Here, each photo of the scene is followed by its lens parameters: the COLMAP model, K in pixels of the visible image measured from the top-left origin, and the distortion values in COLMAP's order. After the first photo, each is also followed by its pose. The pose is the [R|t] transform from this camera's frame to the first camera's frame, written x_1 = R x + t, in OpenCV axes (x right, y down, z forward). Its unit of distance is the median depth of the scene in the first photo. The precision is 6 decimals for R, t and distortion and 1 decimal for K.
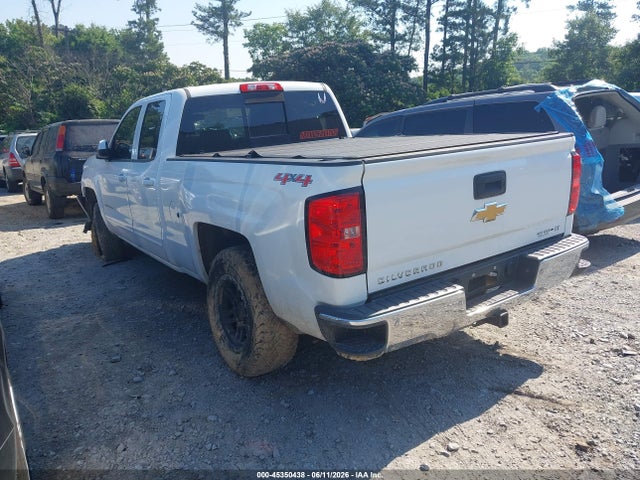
lens RADIAL K [[511.0, 0, 321.1], [0, 511.0, 240.2], [0, 0, 1]] dist [0.068128, -0.001903]
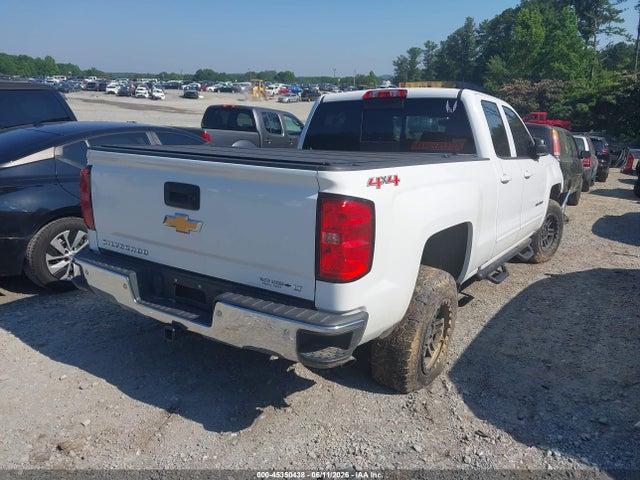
lens RADIAL K [[511.0, 0, 320.5], [0, 511.0, 236.9], [0, 0, 1]] dist [0.068128, -0.001903]
pose [[0.367871, 0.269284, -0.890032, 0.878398], [-0.277032, 0.945424, 0.171539, -0.182983], [0.887651, 0.183464, 0.422394, 0.554175]]
